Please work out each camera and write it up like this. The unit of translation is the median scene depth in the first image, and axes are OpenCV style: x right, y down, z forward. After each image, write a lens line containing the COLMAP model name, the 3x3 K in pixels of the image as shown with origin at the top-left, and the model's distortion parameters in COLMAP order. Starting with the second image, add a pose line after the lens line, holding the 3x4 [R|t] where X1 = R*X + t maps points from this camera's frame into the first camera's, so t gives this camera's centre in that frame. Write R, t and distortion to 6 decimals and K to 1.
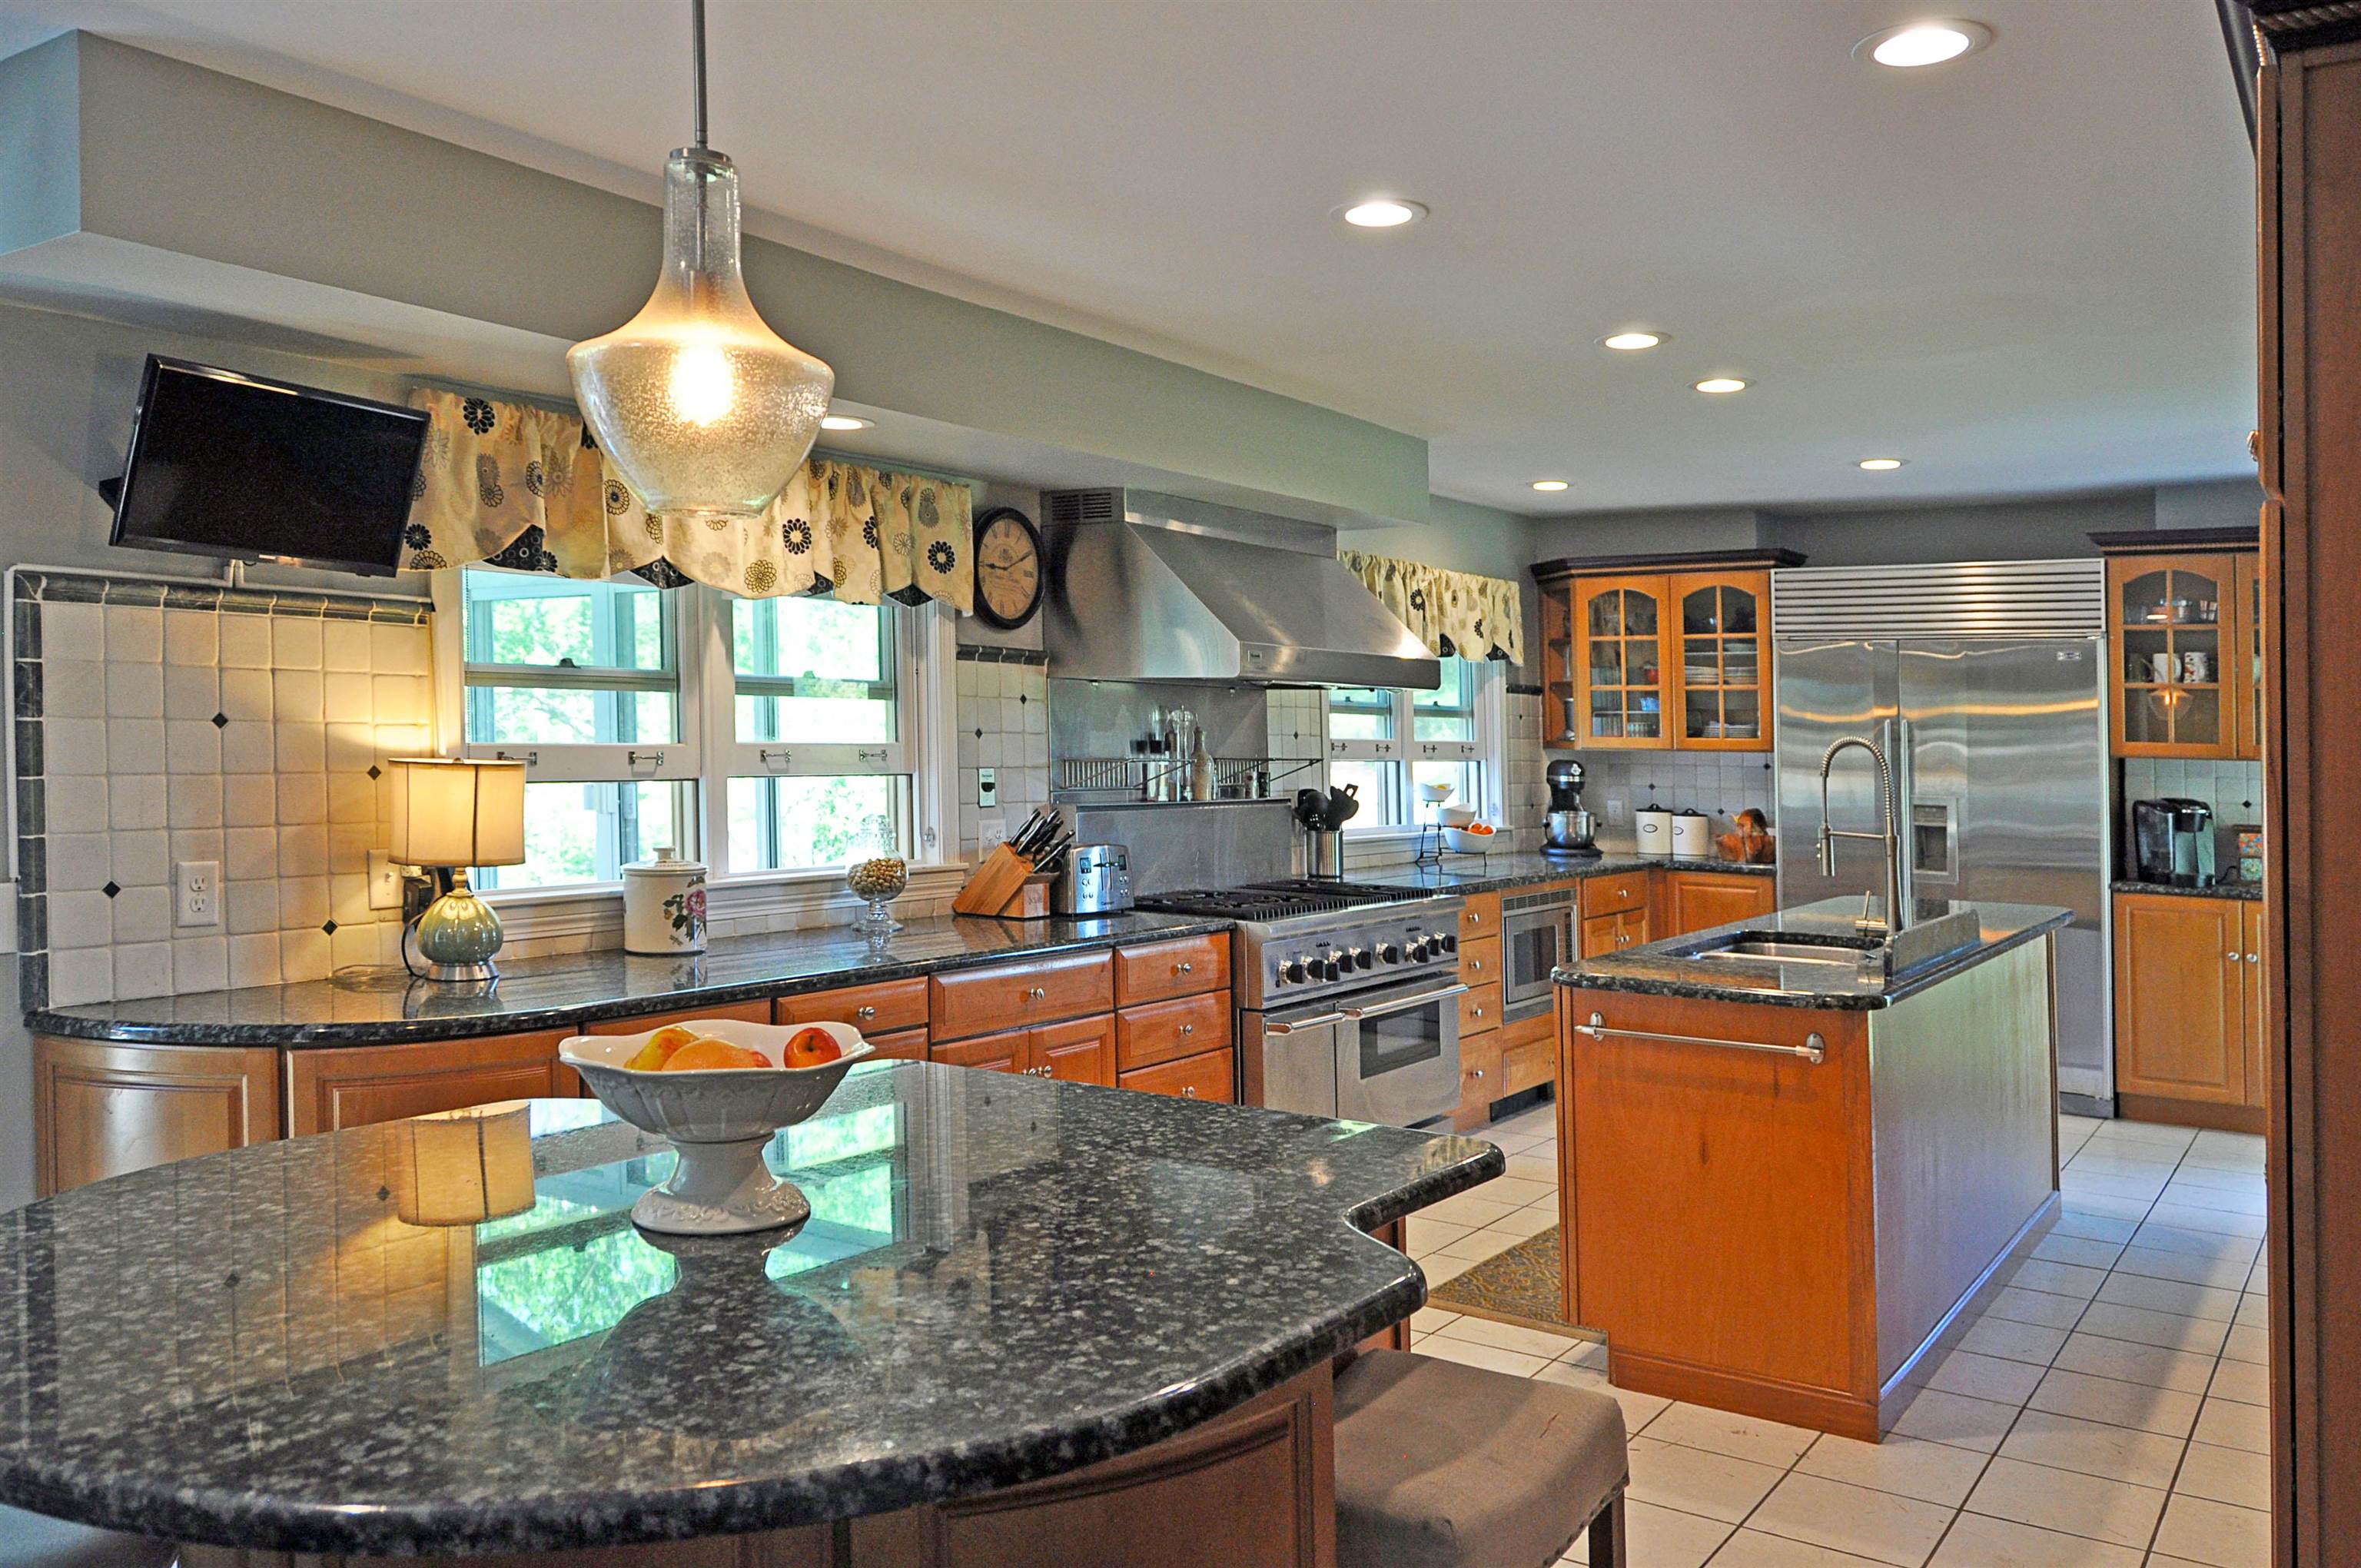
lens RADIAL K [[1867.9, 0, 1207.6], [0, 1867.9, 830.7], [0, 0, 1]] dist [-0.007143, 0.013652]
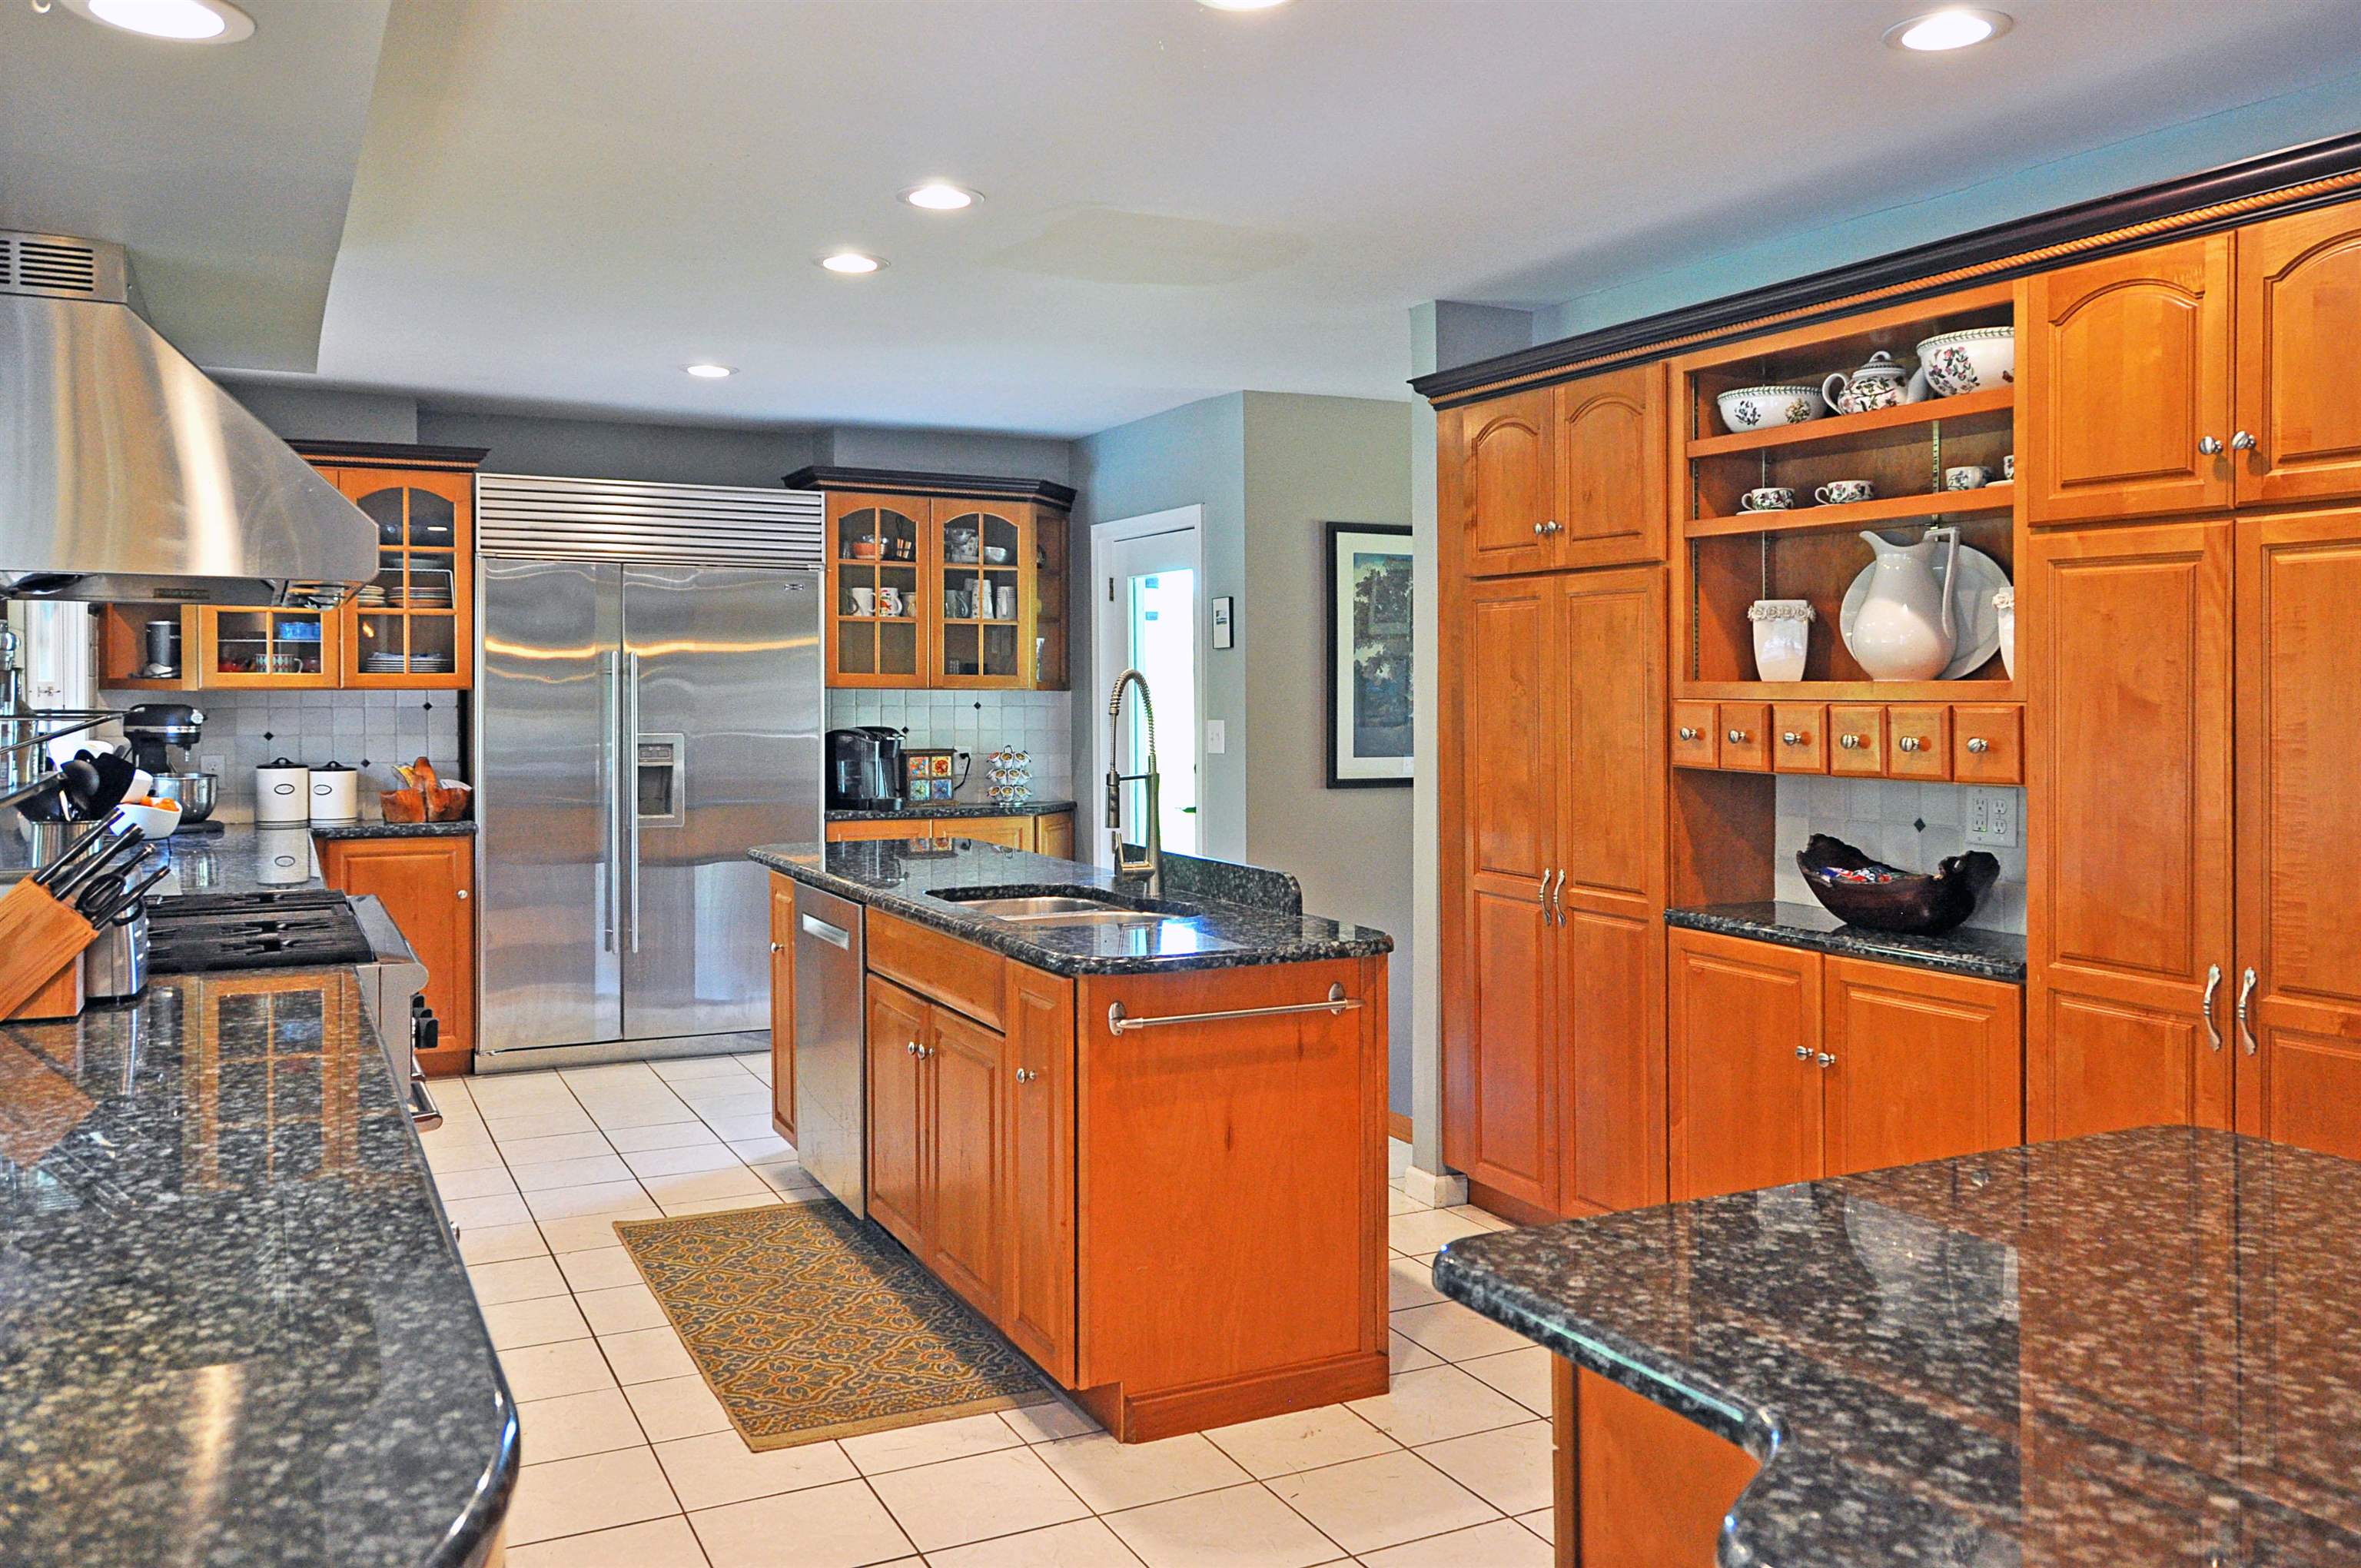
lens RADIAL K [[1867.9, 0, 1160.8], [0, 1867.9, 732.4], [0, 0, 1]] dist [-0.007143, 0.013652]
pose [[0.499237, -0.035167, 0.865751, -0.406778], [0.049517, 0.998701, 0.012014, -0.025816], [-0.865049, 0.036871, 0.500330, 0.458587]]
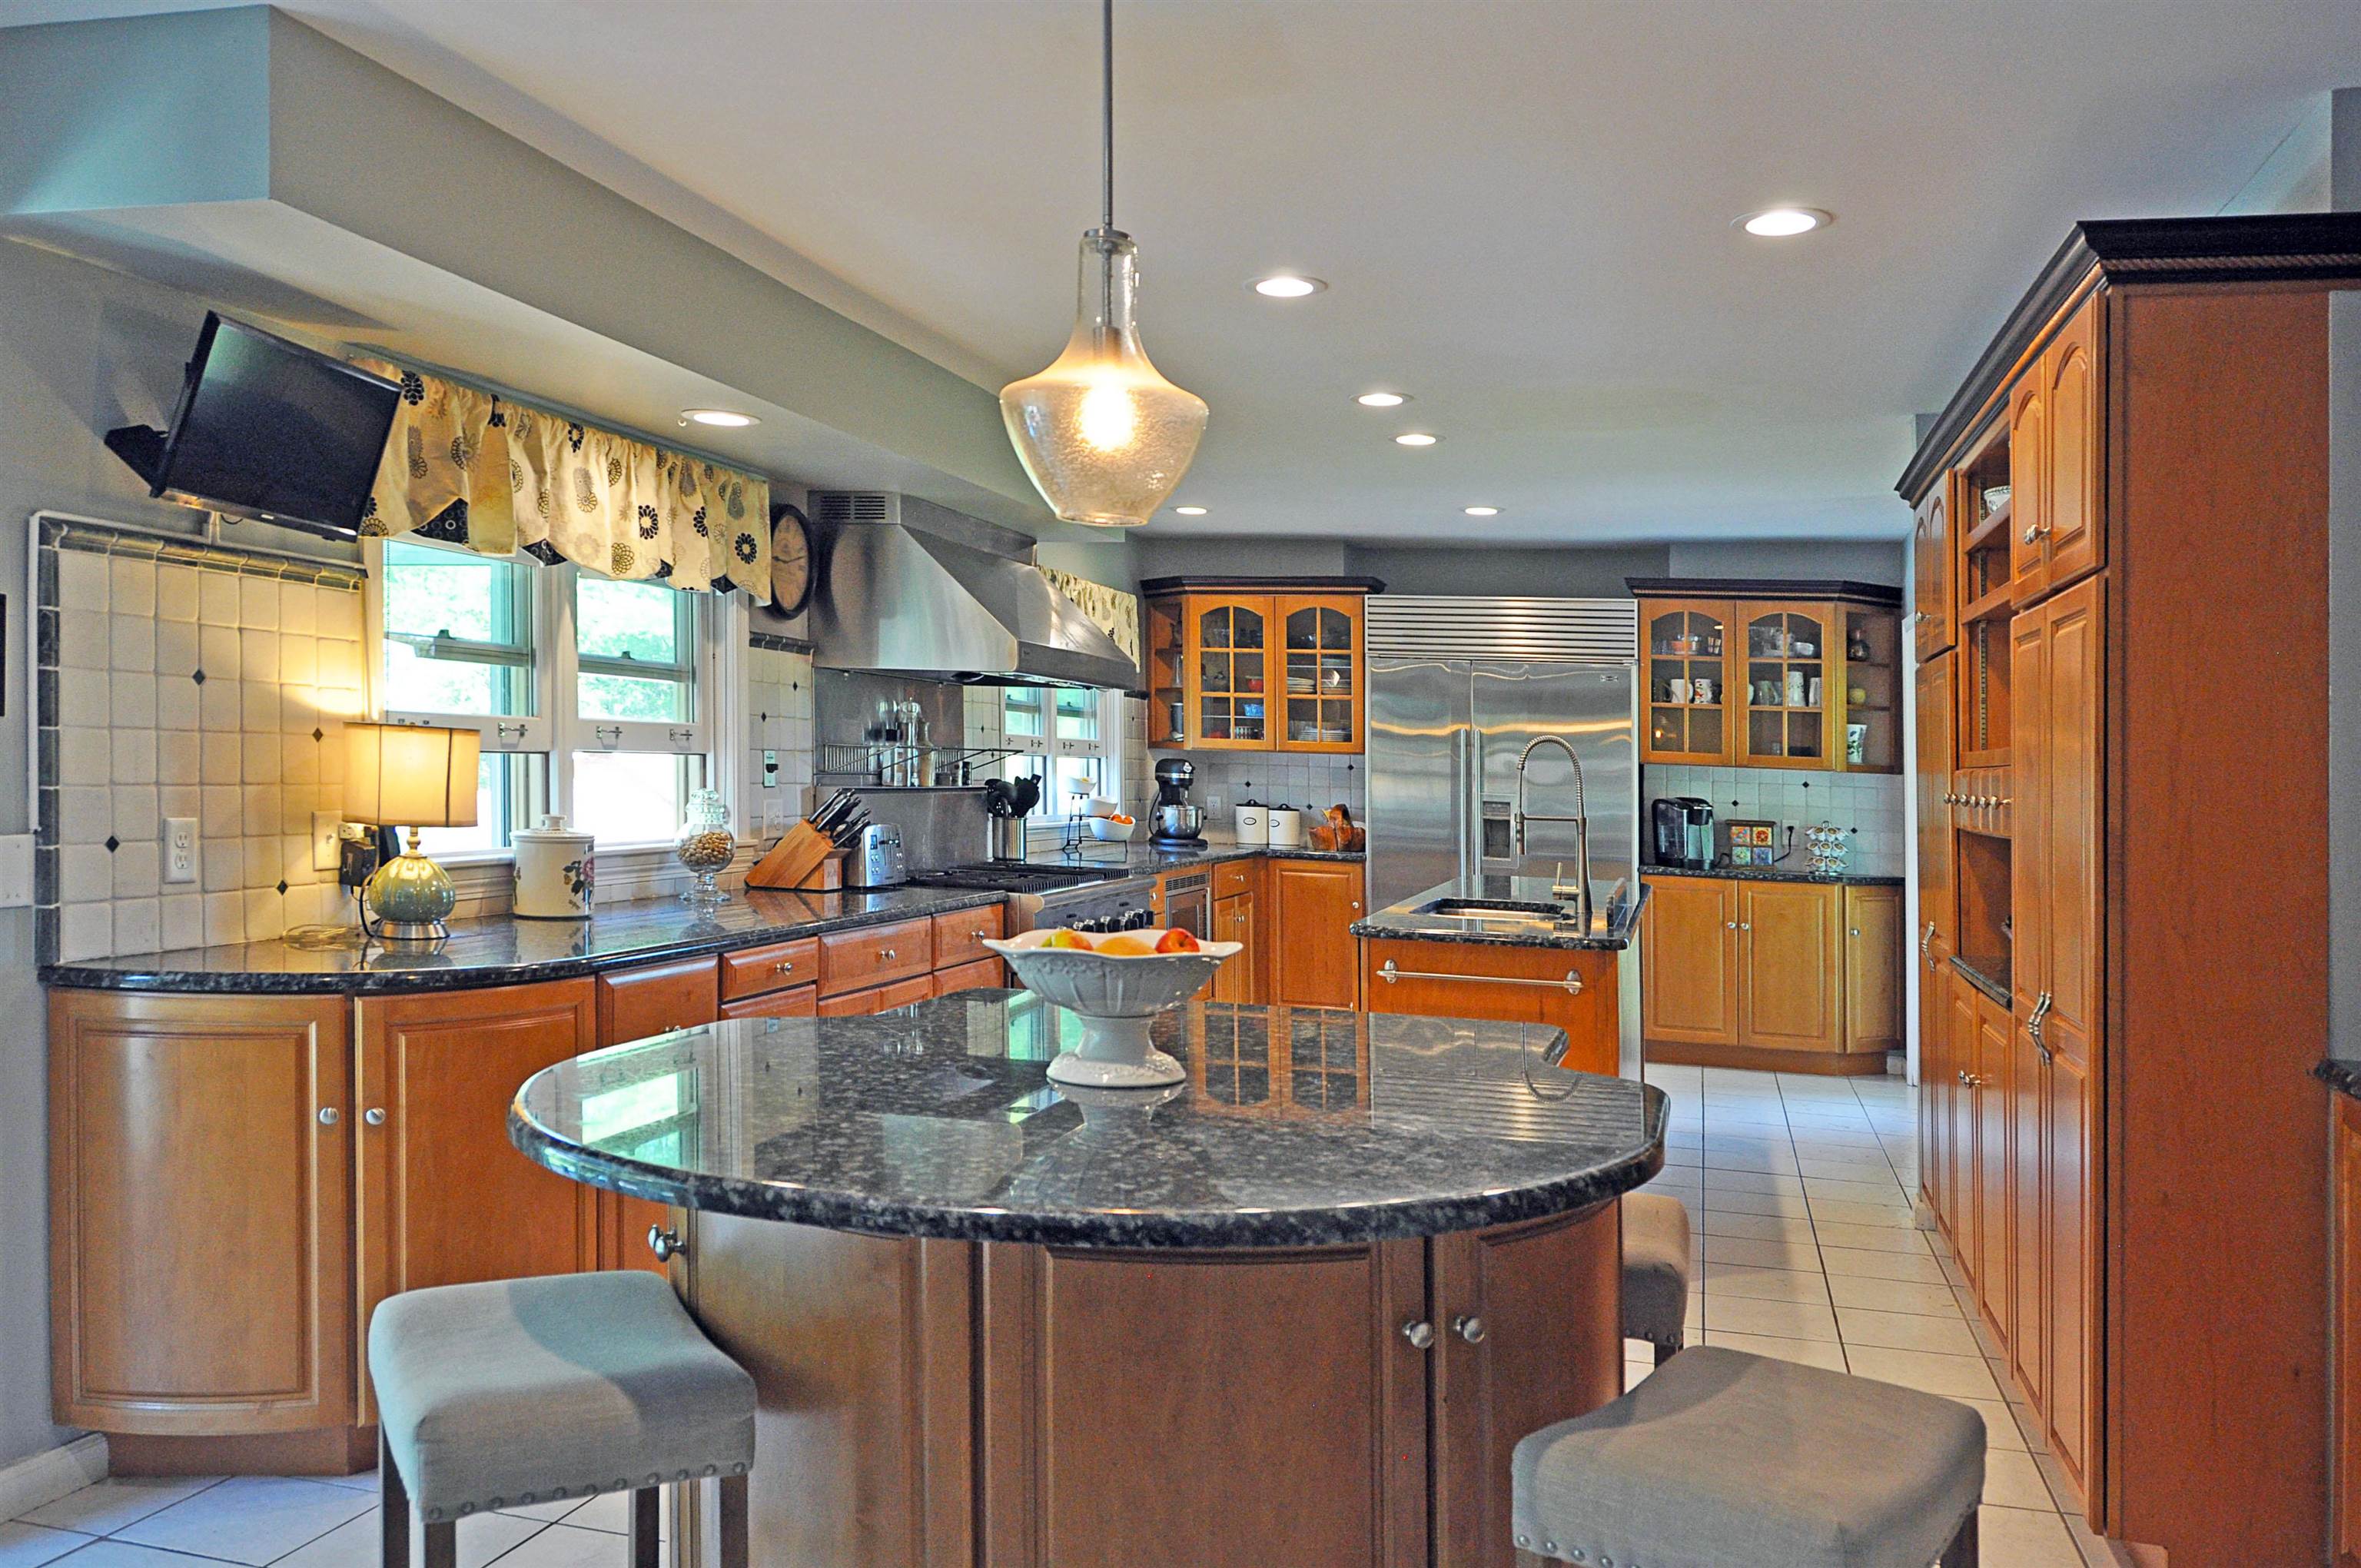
lens RADIAL K [[1867.9, 0, 1198.9], [0, 1867.9, 839.9], [0, 0, 1]] dist [-0.007143, 0.013652]
pose [[0.948085, 0.005345, 0.317973, -0.233496], [-0.005189, 0.999986, -0.001339, 0.018178], [-0.317976, -0.000381, 0.948099, -0.080254]]
